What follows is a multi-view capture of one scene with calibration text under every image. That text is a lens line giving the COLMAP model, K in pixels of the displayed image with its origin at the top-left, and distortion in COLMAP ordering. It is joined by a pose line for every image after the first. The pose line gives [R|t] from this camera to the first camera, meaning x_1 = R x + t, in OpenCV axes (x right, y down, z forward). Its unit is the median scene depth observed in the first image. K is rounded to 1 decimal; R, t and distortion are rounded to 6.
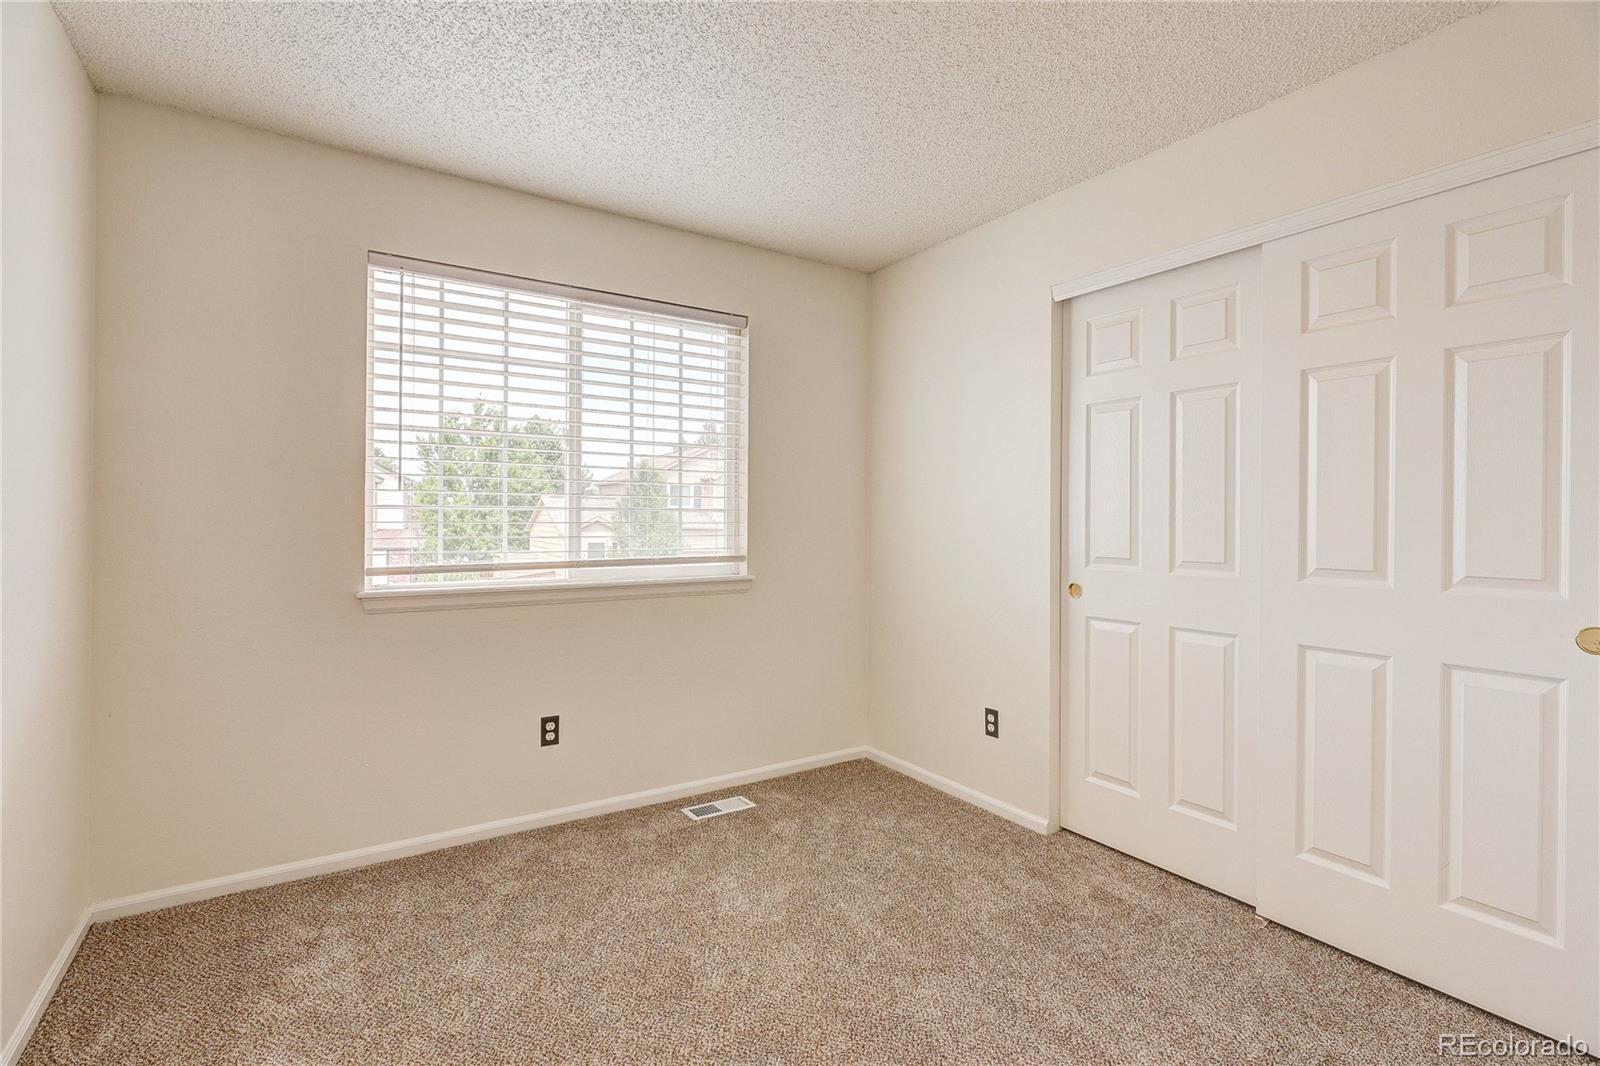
lens RADIAL K [[760.2, 0, 799.7], [0, 760.2, 523.6], [0, 0, 1]] dist [0.005047, 0.002107]
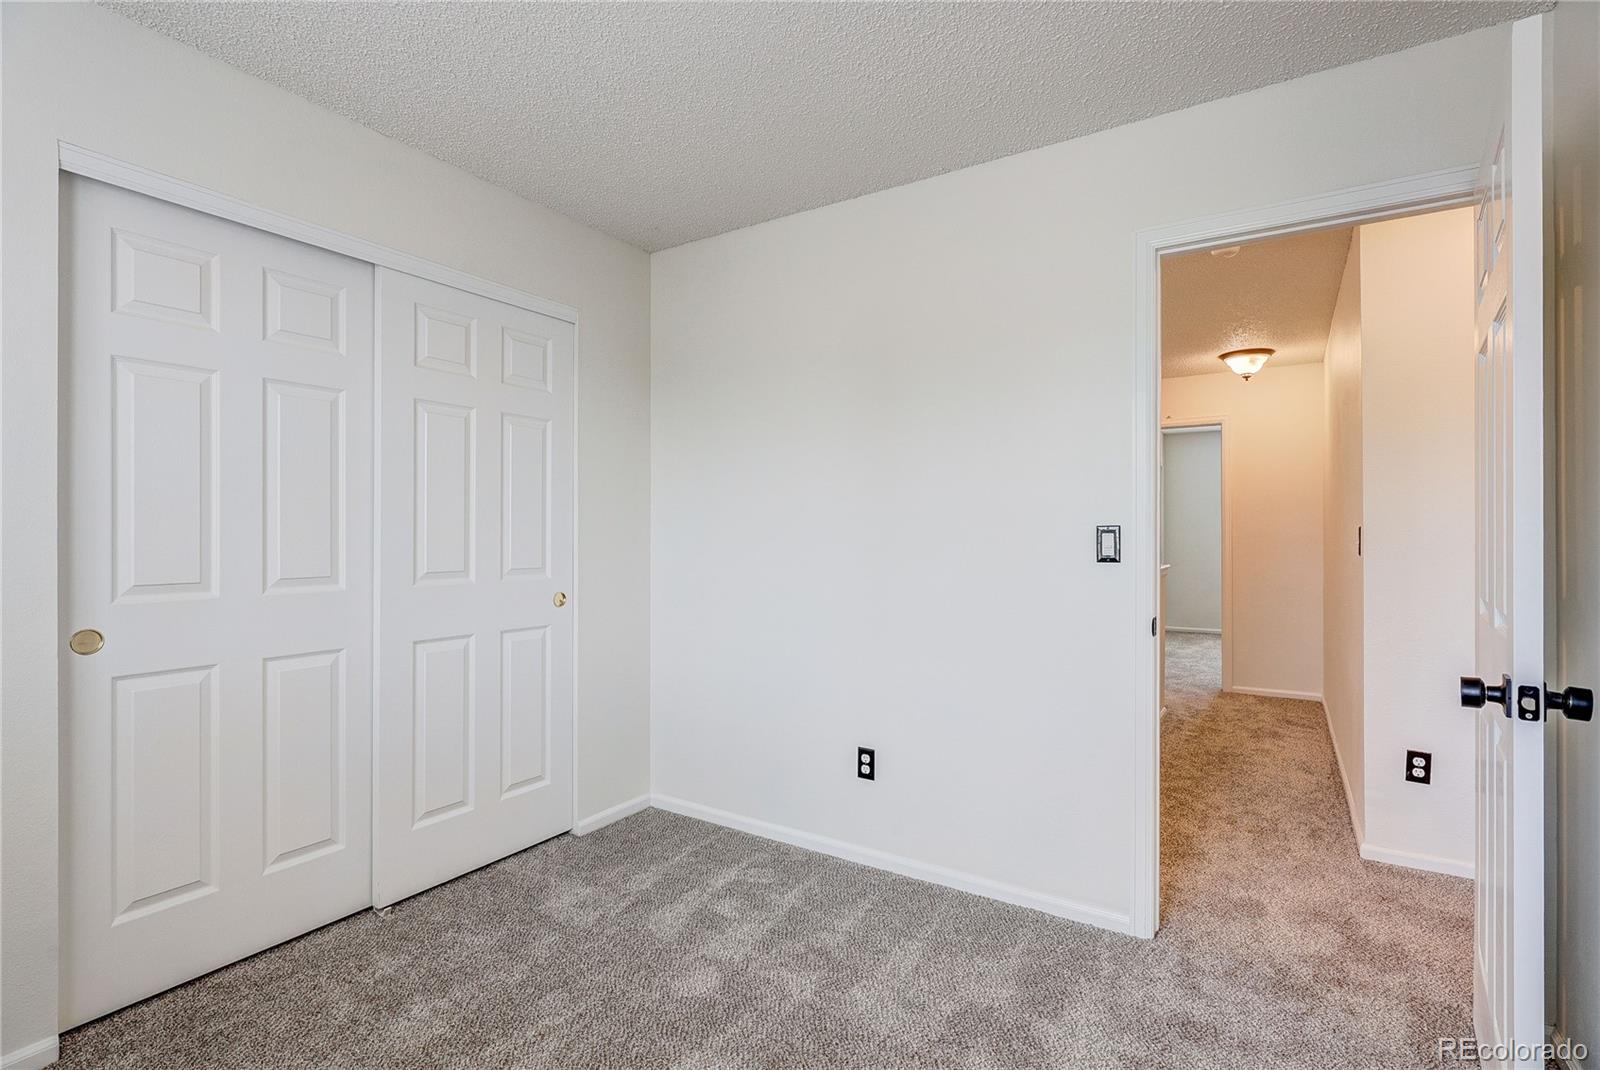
lens RADIAL K [[760.2, 0, 800.4], [0, 760.2, 536.6], [0, 0, 1]] dist [0.005047, 0.002107]
pose [[-0.414727, -0.012538, 0.909860, -0.553278], [-0.000530, 0.999908, 0.013538, -0.010802], [-0.909946, 0.005132, -0.414695, 0.863583]]
